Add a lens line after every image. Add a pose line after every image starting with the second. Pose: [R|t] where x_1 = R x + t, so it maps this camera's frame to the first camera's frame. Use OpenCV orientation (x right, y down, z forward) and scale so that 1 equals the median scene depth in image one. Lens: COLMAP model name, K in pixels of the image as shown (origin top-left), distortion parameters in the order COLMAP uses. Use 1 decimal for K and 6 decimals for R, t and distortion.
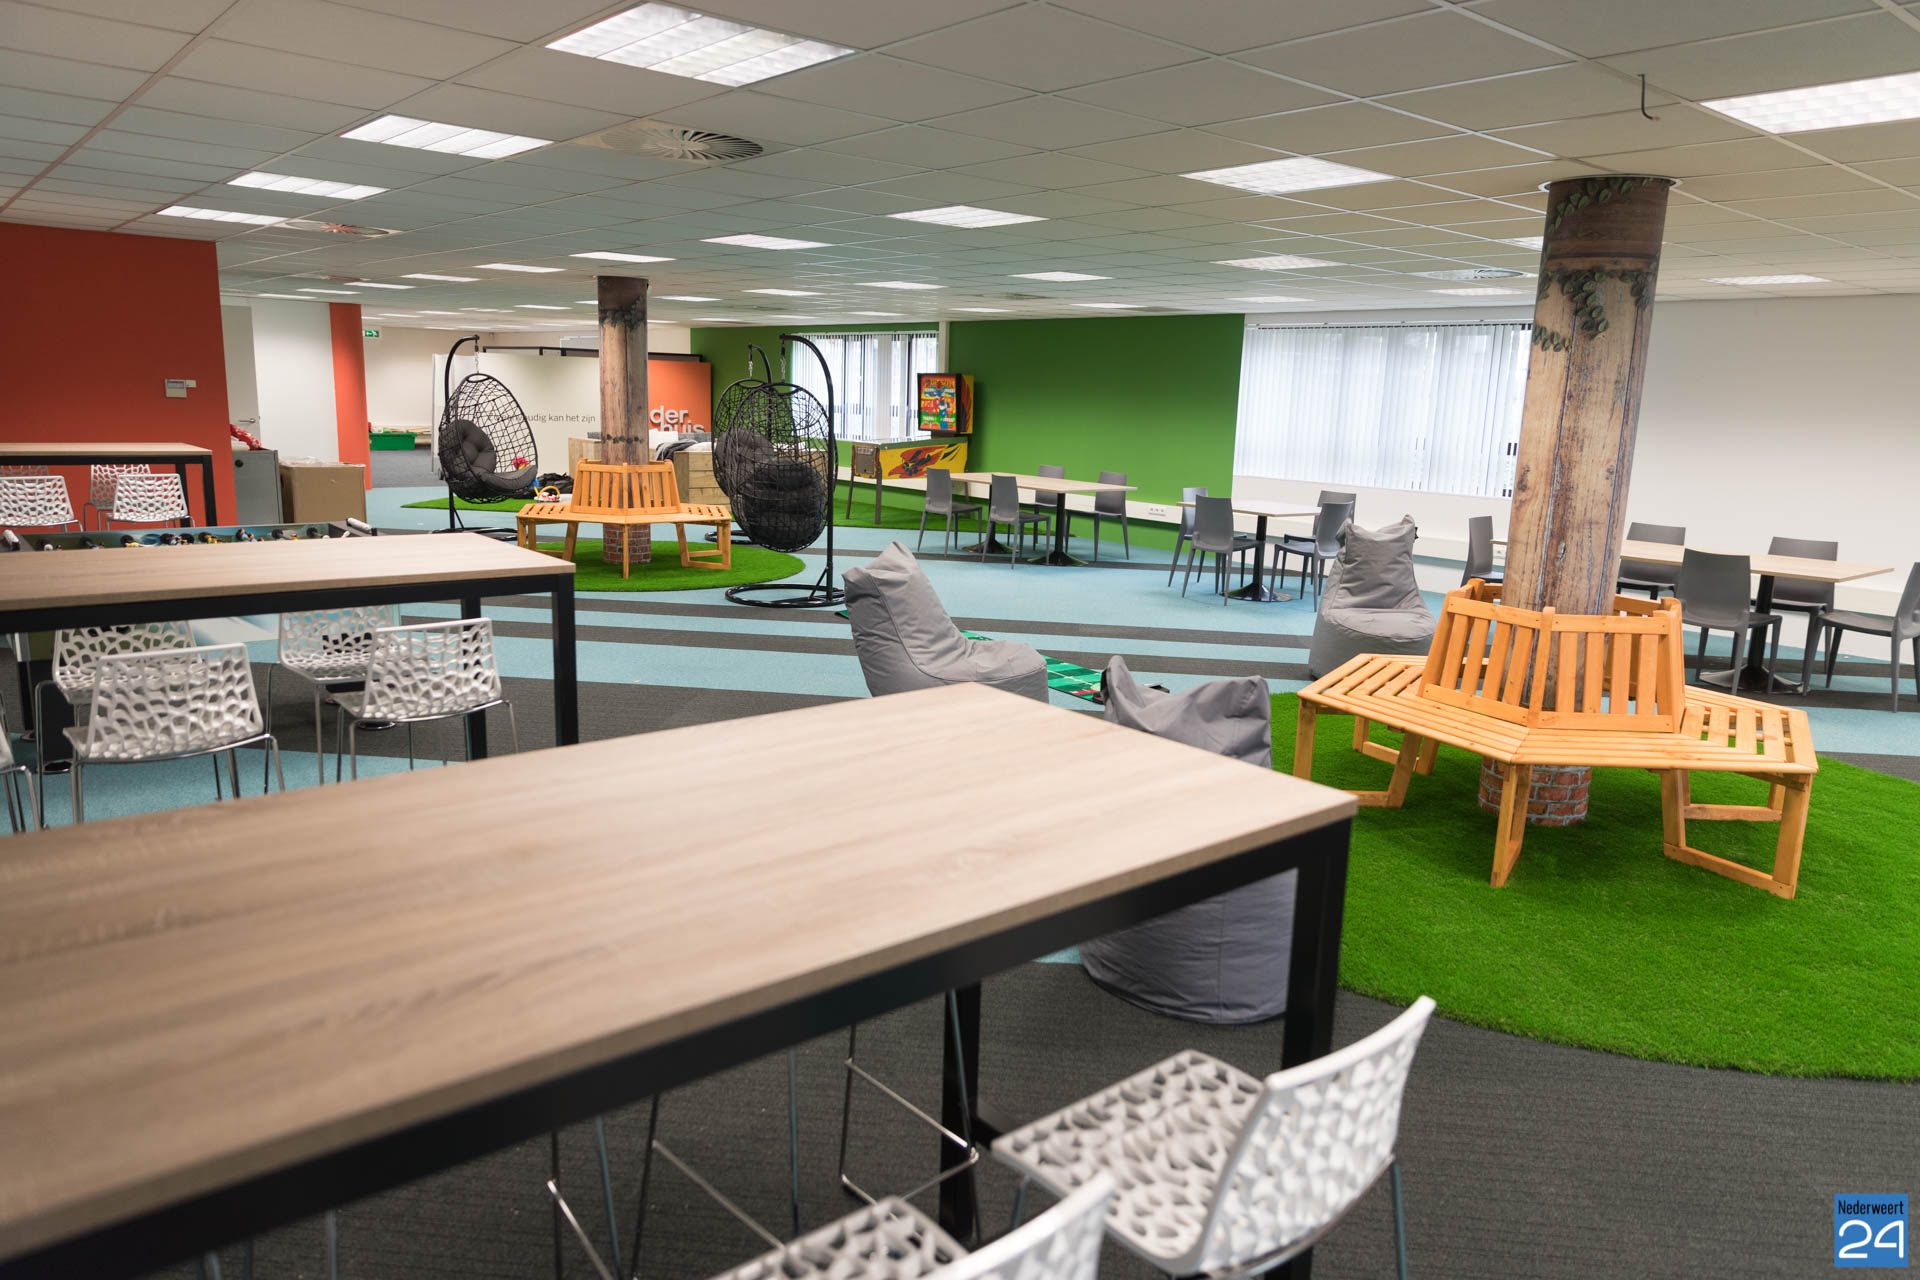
lens RADIAL K [[1279.2, 0, 967.3], [0, 1279.2, 648.4], [0, 0, 1]] dist [0.008953, 0.001445]
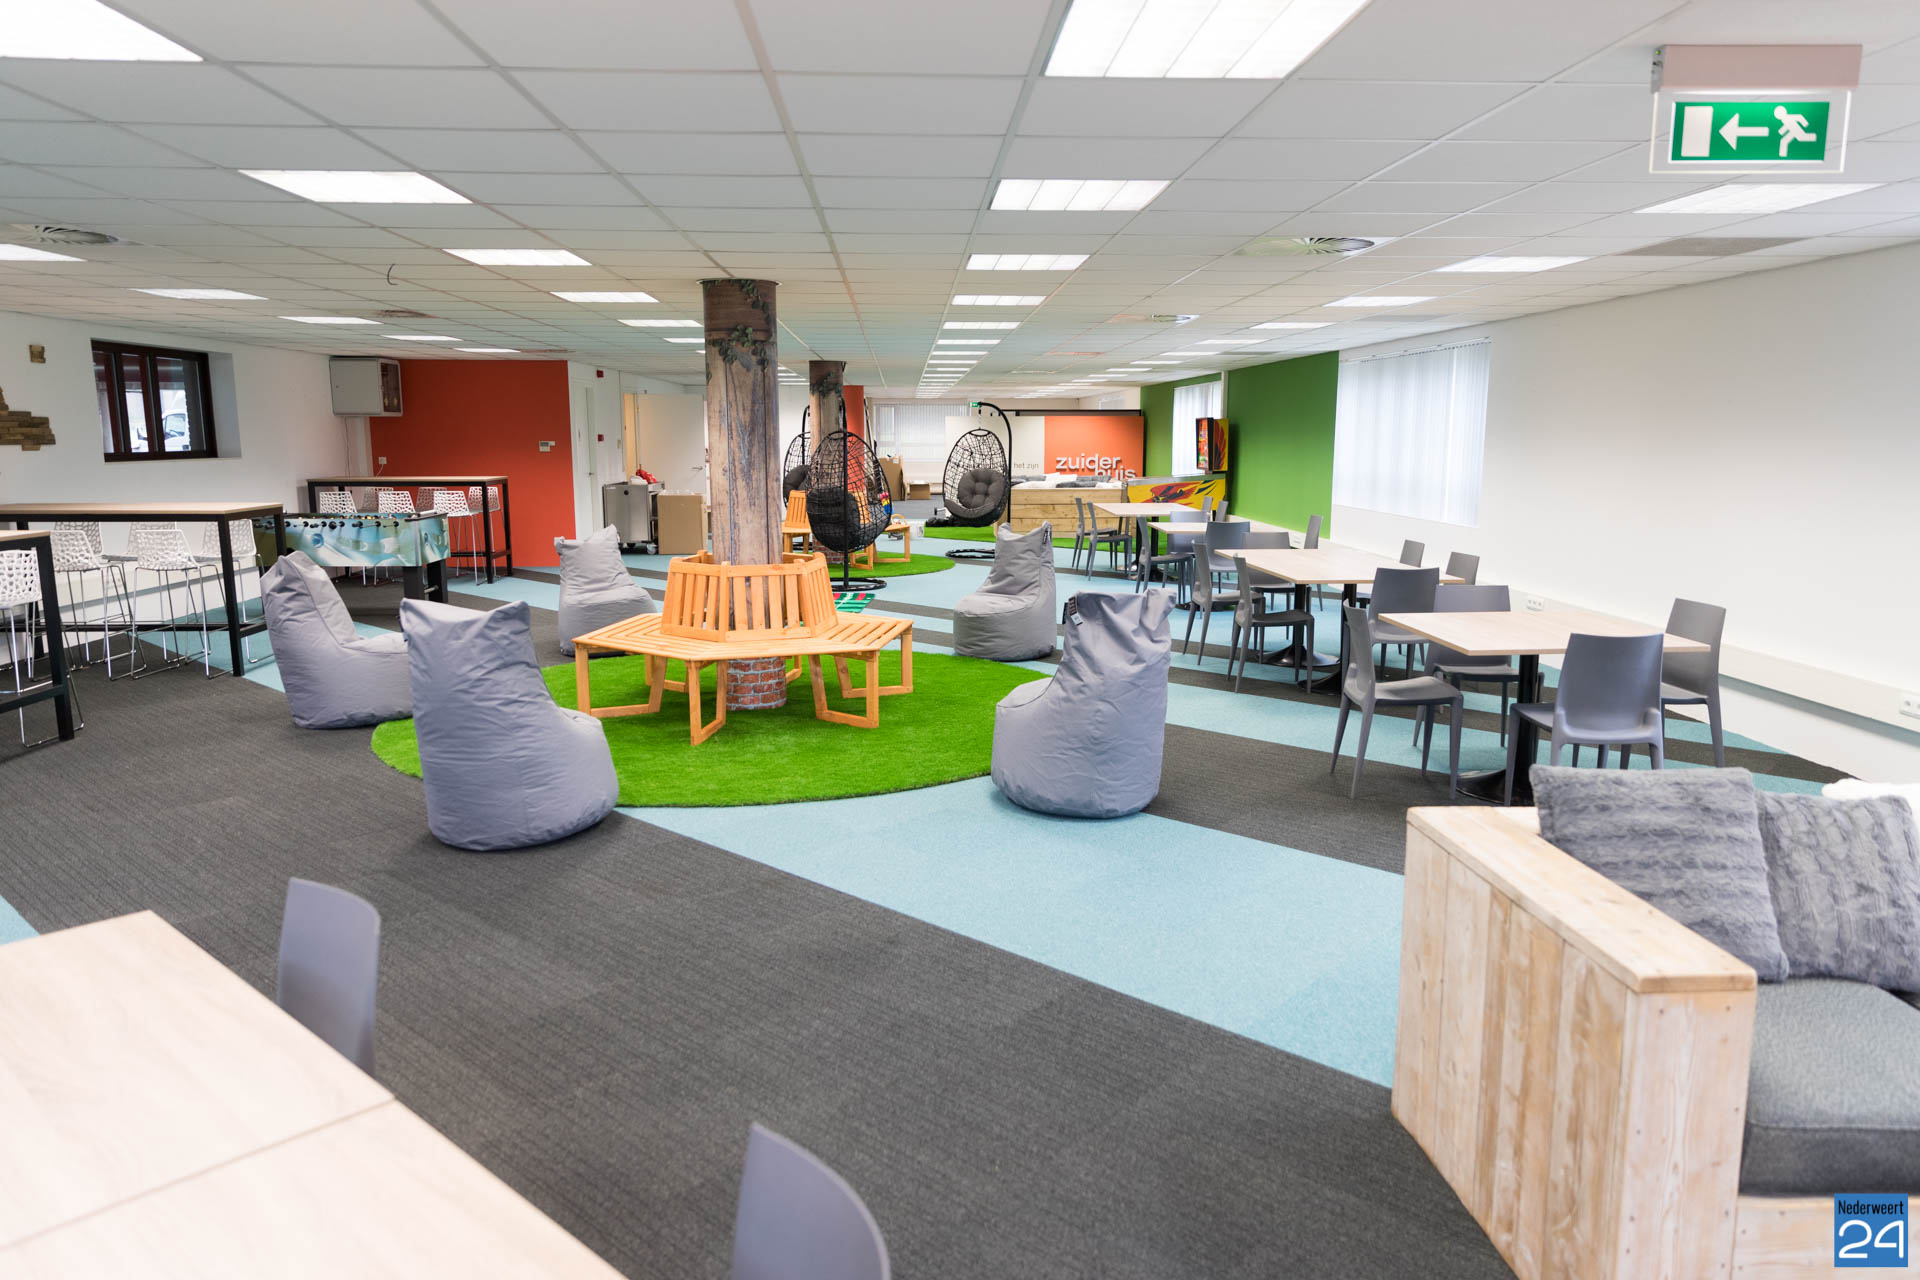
lens RADIAL K [[1285.4, 0, 968.4], [0, 1285.4, 644.2], [0, 0, 1]] dist [0.008416, 0.003895]
pose [[0.792410, 0.066342, -0.606370, 0.741075], [-0.095254, 0.995331, -0.015581, 0.027945], [0.602506, 0.070106, 0.795030, -0.008259]]
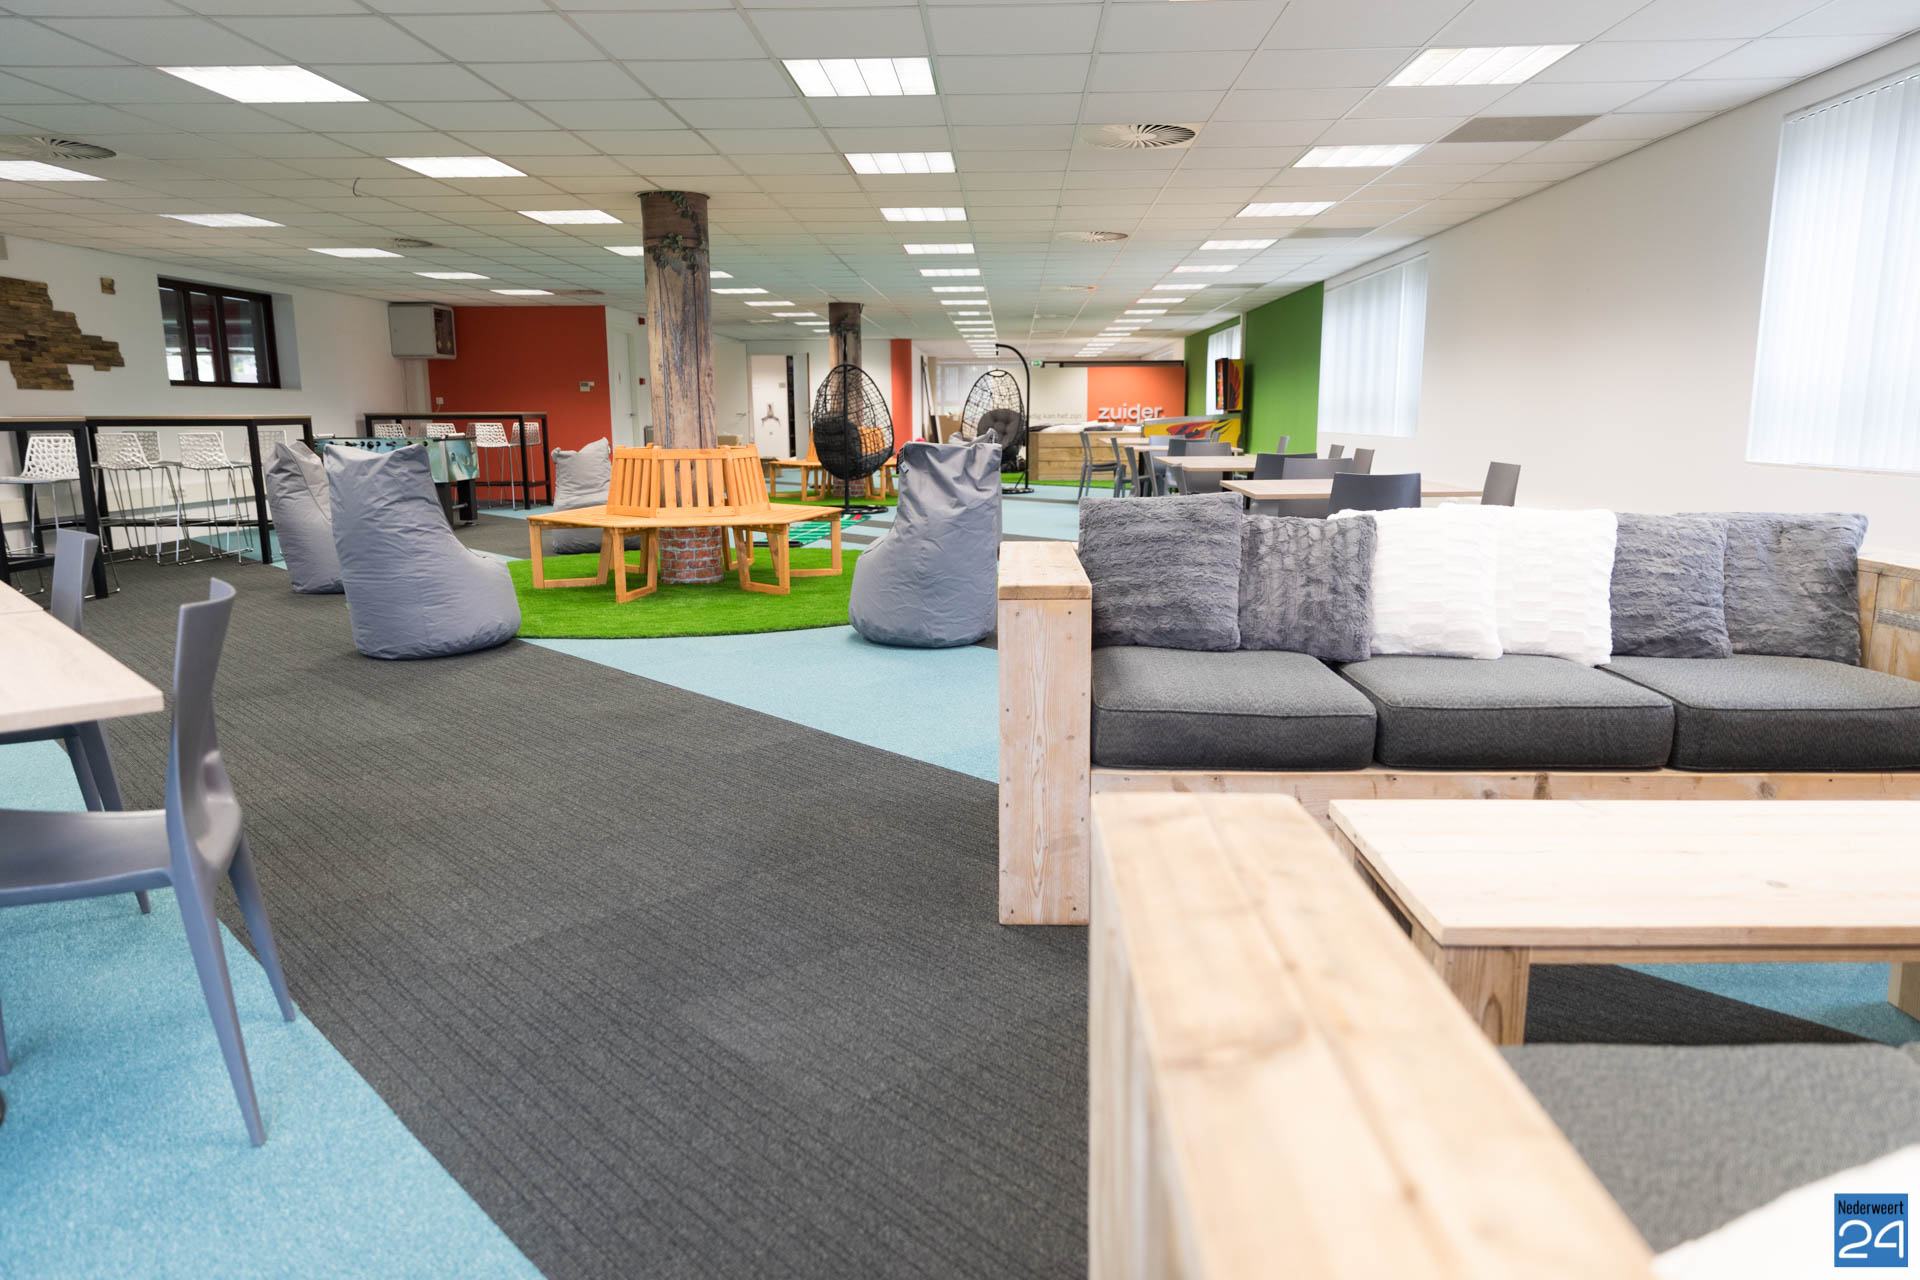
lens RADIAL K [[1279.2, 0, 967.3], [0, 1279.2, 648.4], [0, 0, 1]] dist [0.008953, 0.001445]
pose [[0.737034, 0.085931, -0.670370, 0.873216], [-0.104104, 0.994481, 0.013021, 0.074819], [0.667789, 0.060191, 0.741913, 0.019157]]
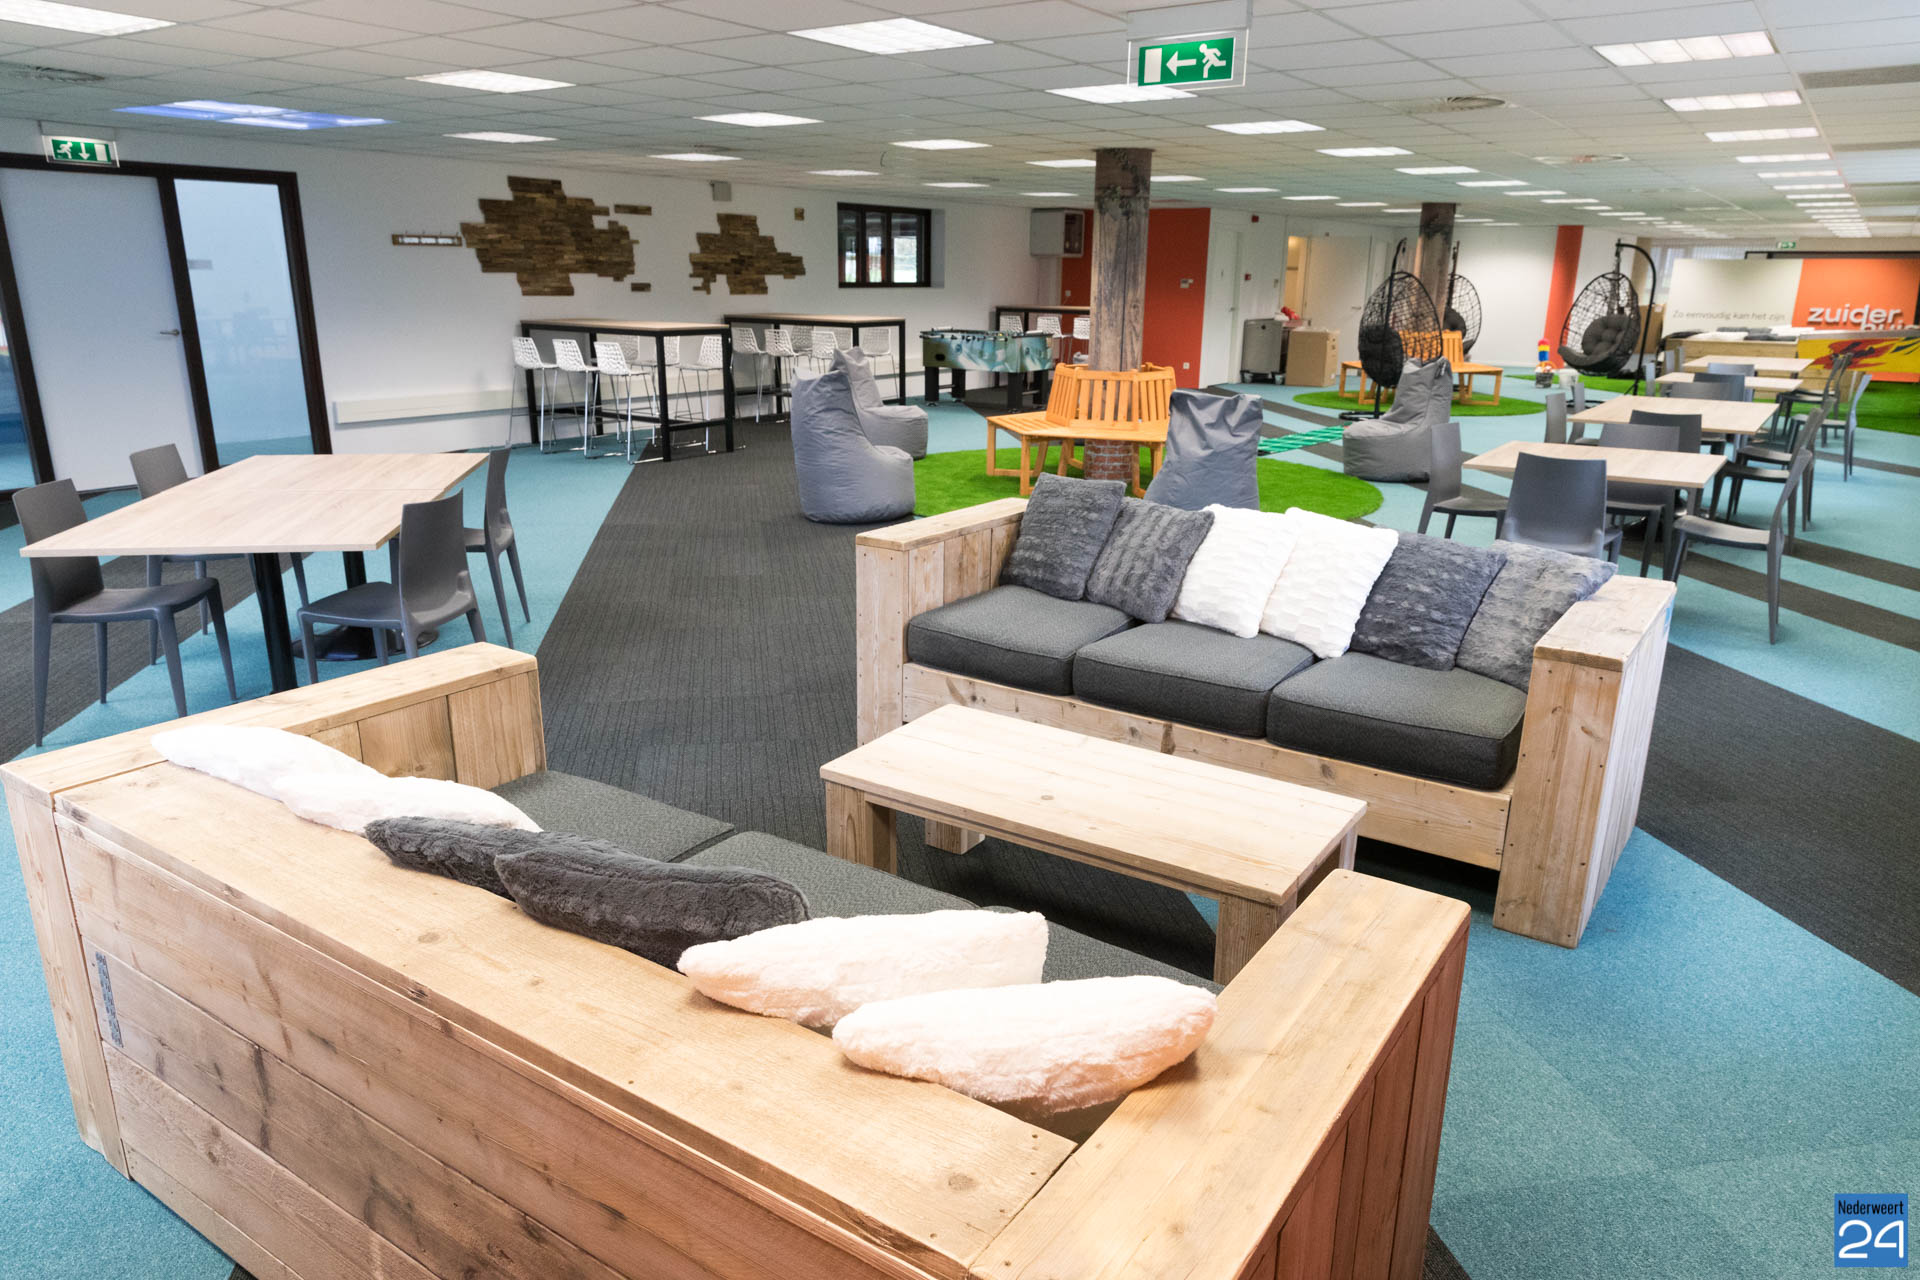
lens RADIAL K [[1274.5, 0, 960.0], [0, 1274.5, 640.0], [0, 0, 1]] dist [0.010726, -0.003504]
pose [[0.249745, 0.240767, -0.937901, 1.092161], [-0.196248, 0.961079, 0.194459, 0.013305], [0.948216, 0.135496, 0.287275, 0.132612]]
